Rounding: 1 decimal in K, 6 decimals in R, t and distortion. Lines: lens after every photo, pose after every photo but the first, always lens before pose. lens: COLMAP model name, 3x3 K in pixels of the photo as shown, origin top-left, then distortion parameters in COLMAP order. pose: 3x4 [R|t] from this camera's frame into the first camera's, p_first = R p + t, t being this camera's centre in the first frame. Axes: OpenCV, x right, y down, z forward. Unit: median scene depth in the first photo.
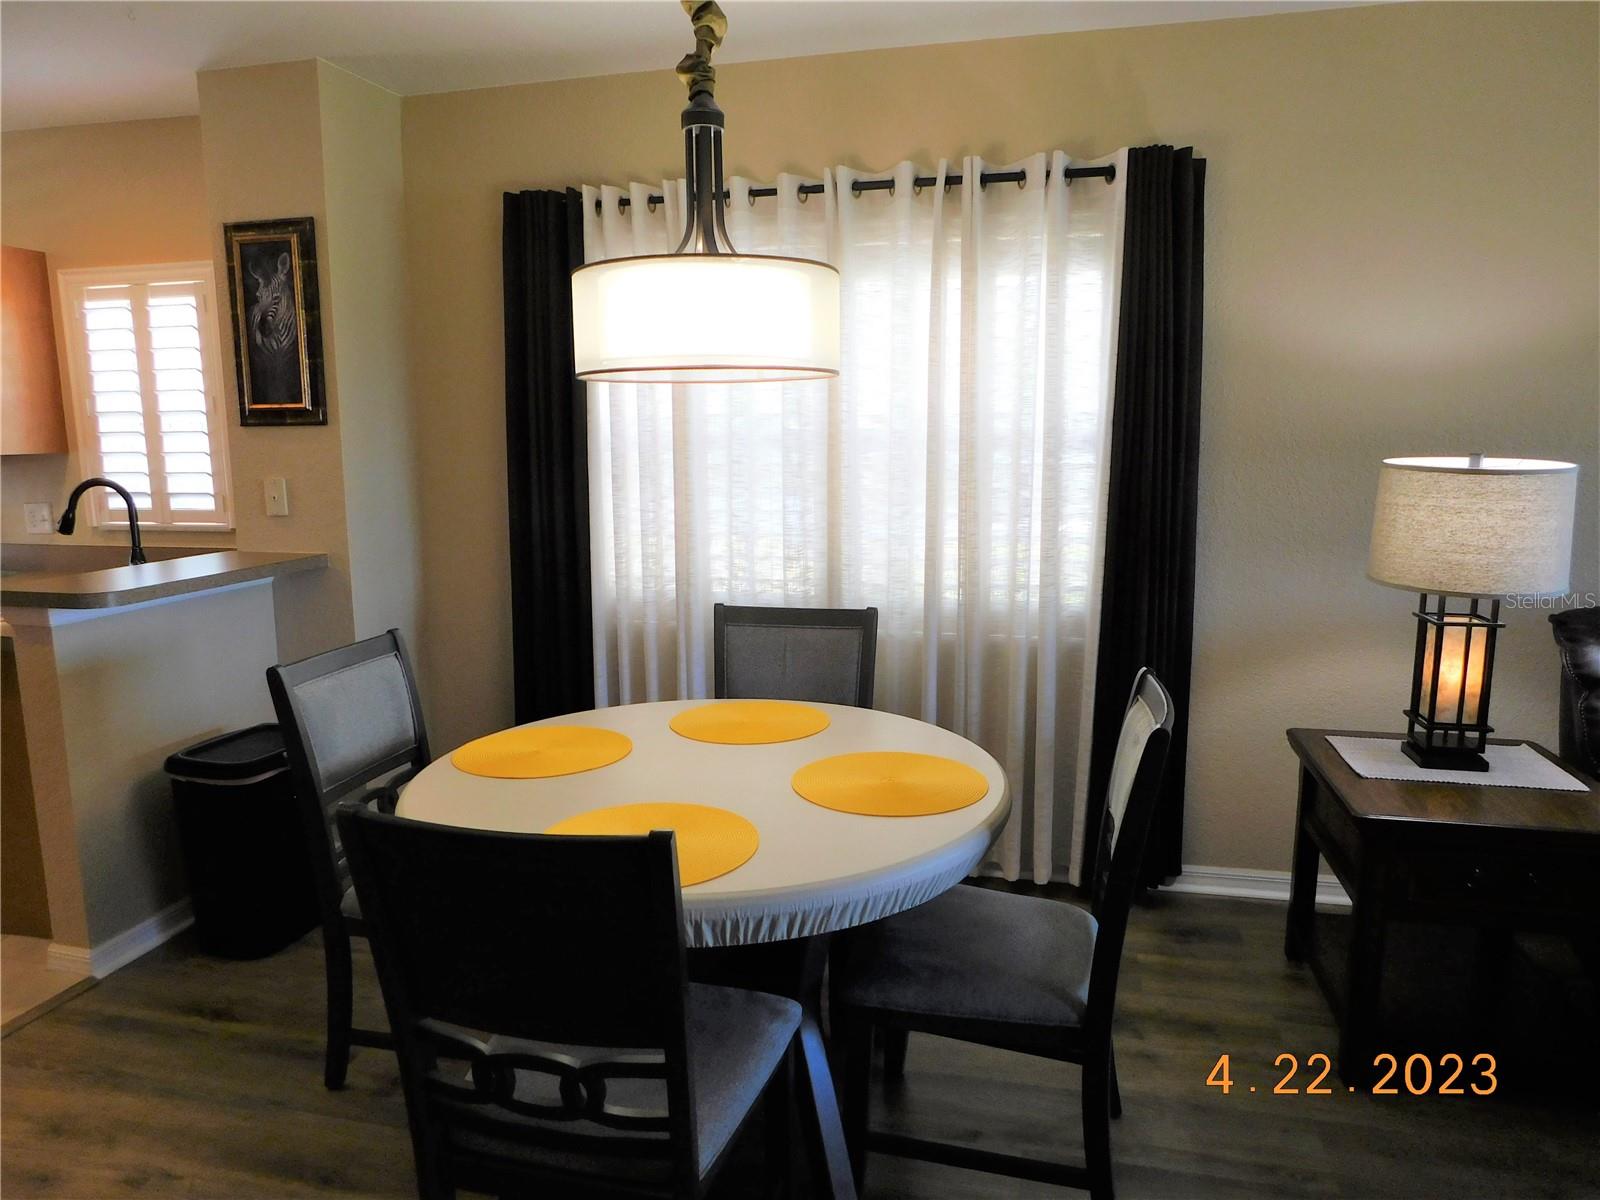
lens RADIAL K [[1059.9, 0, 809.5], [0, 1059.9, 595.1], [0, 0, 1]] dist [-0.037172, 0.015788]
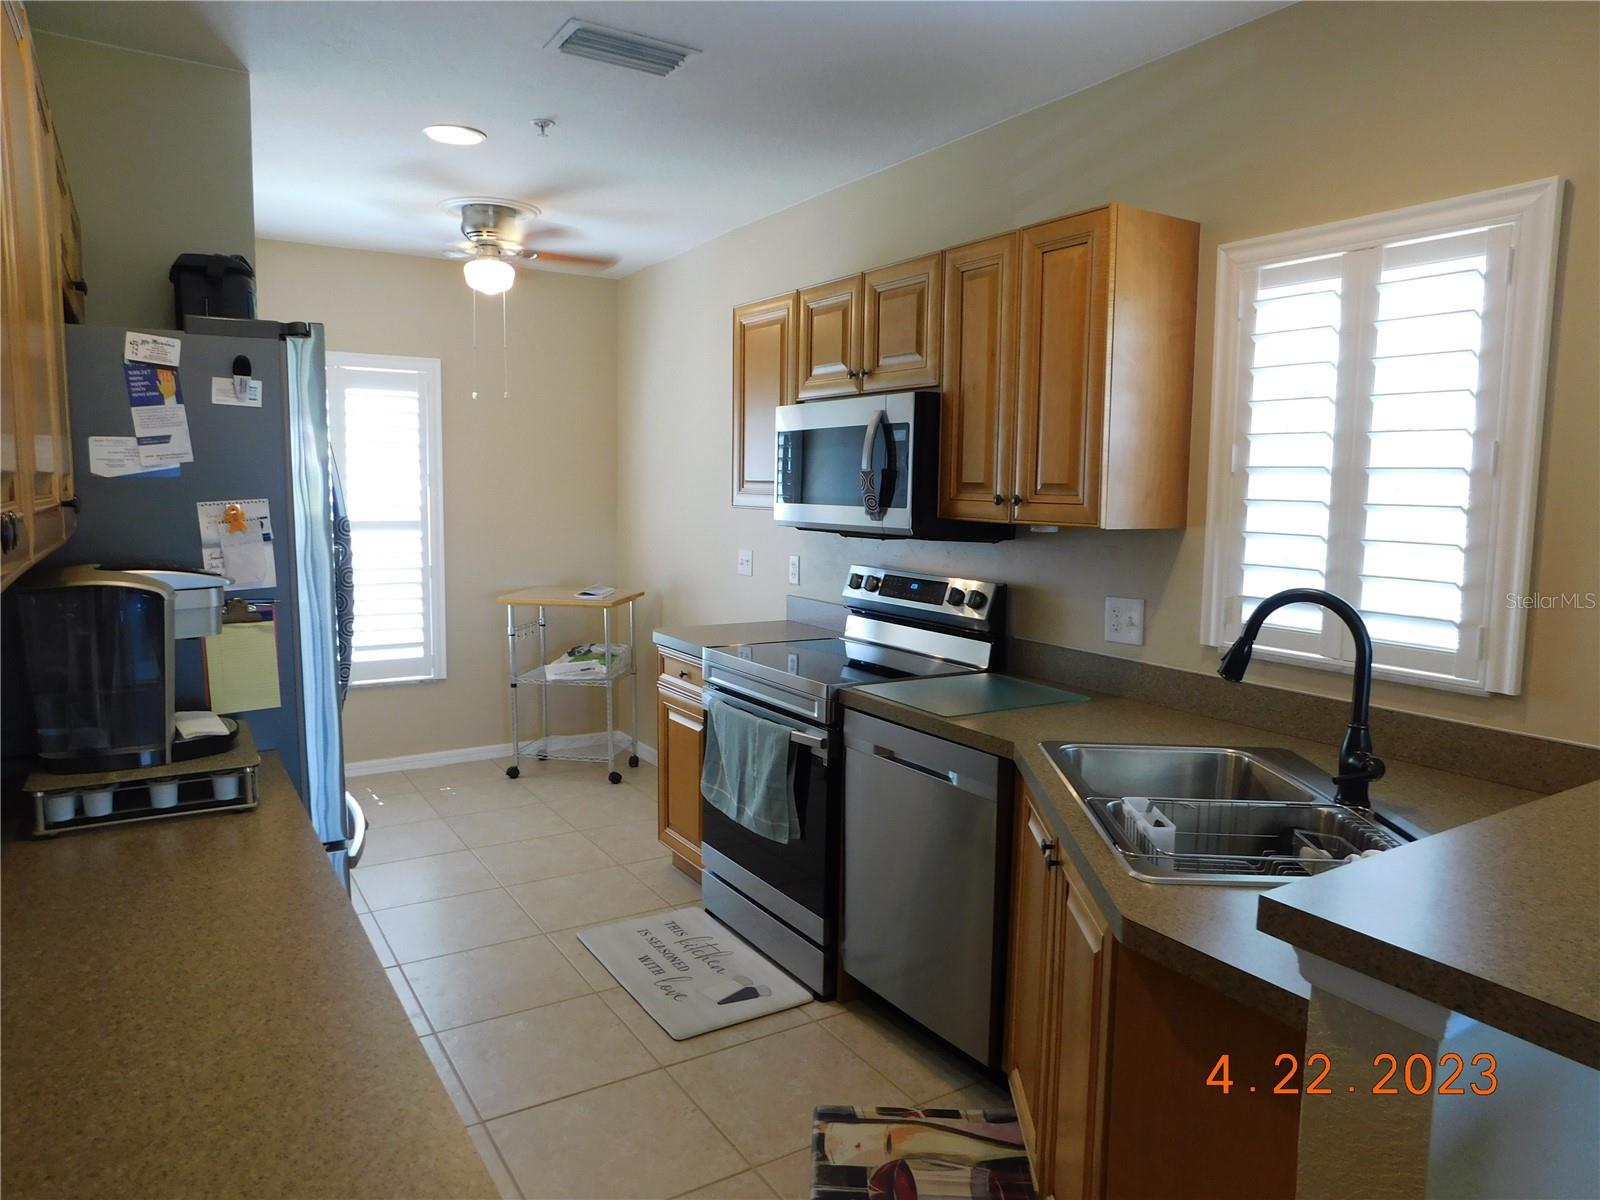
lens RADIAL K [[1059.9, 0, 792.8], [0, 1059.9, 598.4], [0, 0, 1]] dist [-0.037172, 0.015788]
pose [[0.712473, 0.096699, -0.695005, -0.441396], [-0.133598, 0.991035, 0.000930, -0.063525], [0.688864, 0.092189, 0.719005, 0.379223]]
